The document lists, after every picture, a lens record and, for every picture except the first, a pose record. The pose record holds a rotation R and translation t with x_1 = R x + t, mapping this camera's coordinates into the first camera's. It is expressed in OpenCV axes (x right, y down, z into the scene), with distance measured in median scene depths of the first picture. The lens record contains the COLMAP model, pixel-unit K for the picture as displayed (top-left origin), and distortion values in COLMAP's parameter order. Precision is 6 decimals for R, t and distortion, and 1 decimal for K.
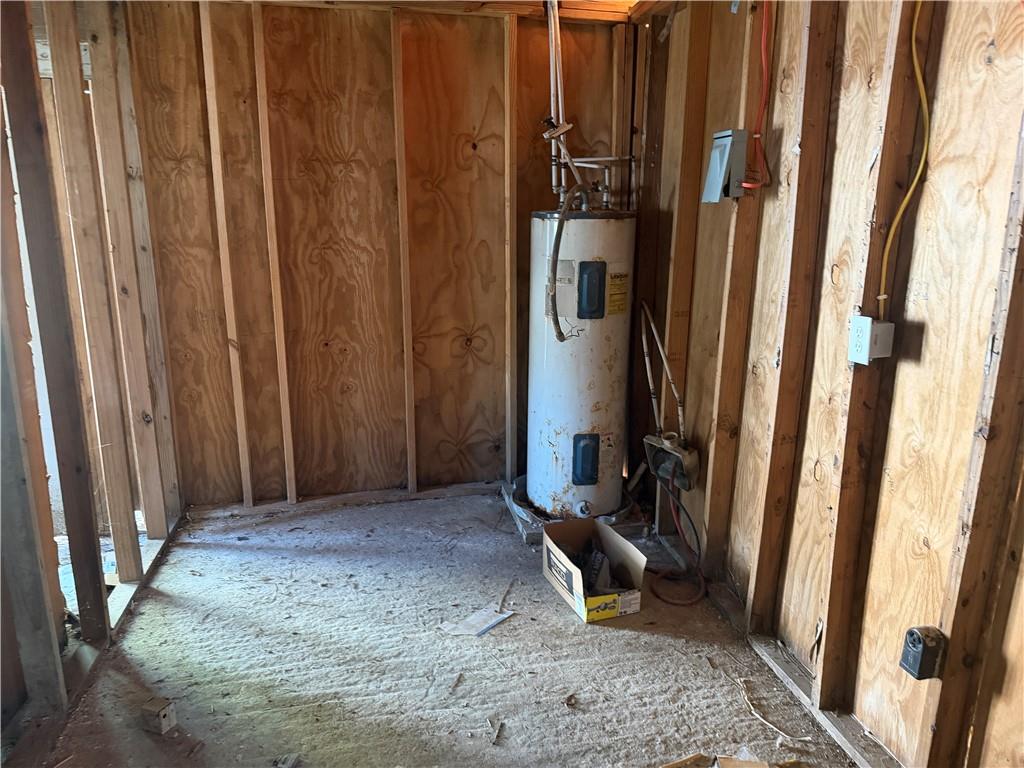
lens RADIAL K [[728.8, 0, 511.7], [0, 728.8, 383.3], [0, 0, 1]] dist [0.010616, -0.016274]
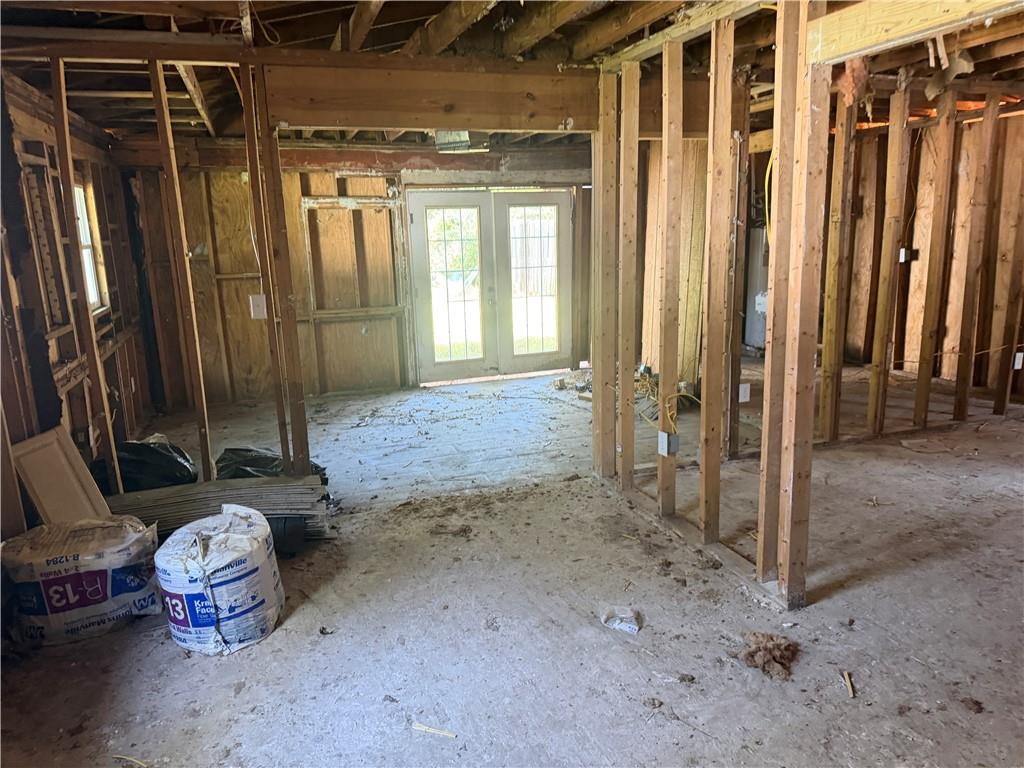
lens RADIAL K [[728.8, 0, 516.5], [0, 728.8, 379.3], [0, 0, 1]] dist [0.010616, -0.016274]
pose [[0.992240, -0.060456, 0.108654, -2.041318], [0.064266, 0.997423, -0.031909, 0.600185], [-0.106445, 0.038644, 0.993567, -2.628838]]
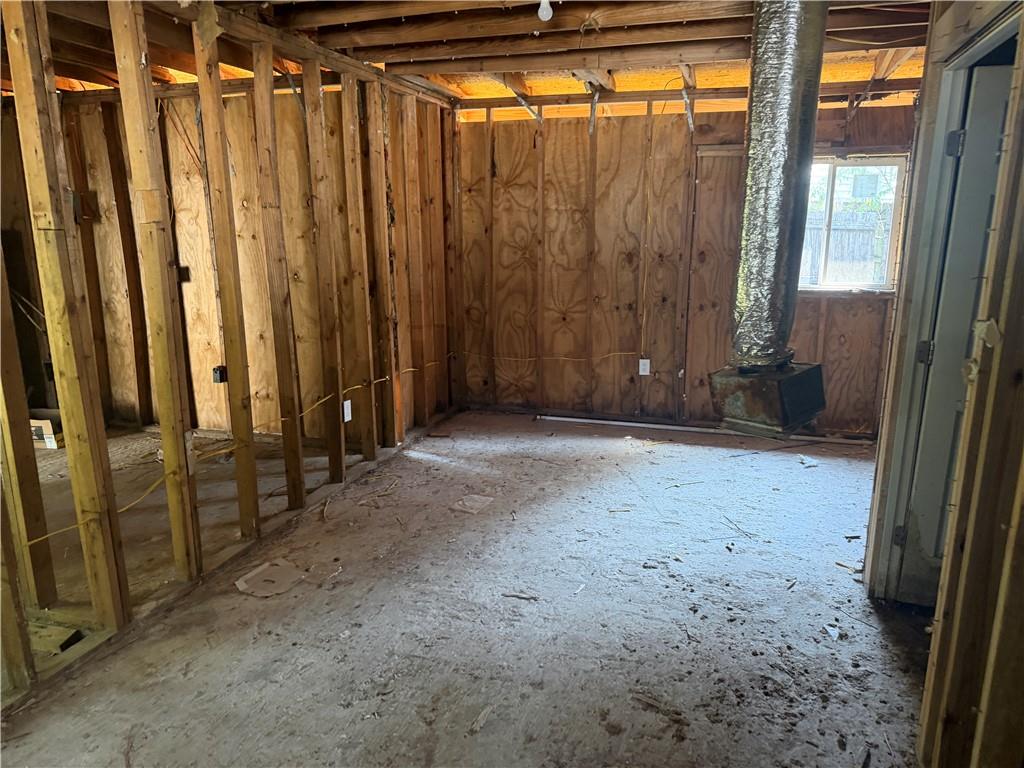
lens RADIAL K [[728.8, 0, 513.0], [0, 728.8, 380.7], [0, 0, 1]] dist [0.010616, -0.016274]
pose [[0.493767, -0.203362, 0.845481, -1.327886], [0.220740, 0.969736, 0.104335, 0.337339], [-0.841111, 0.135114, 0.523714, -1.518440]]
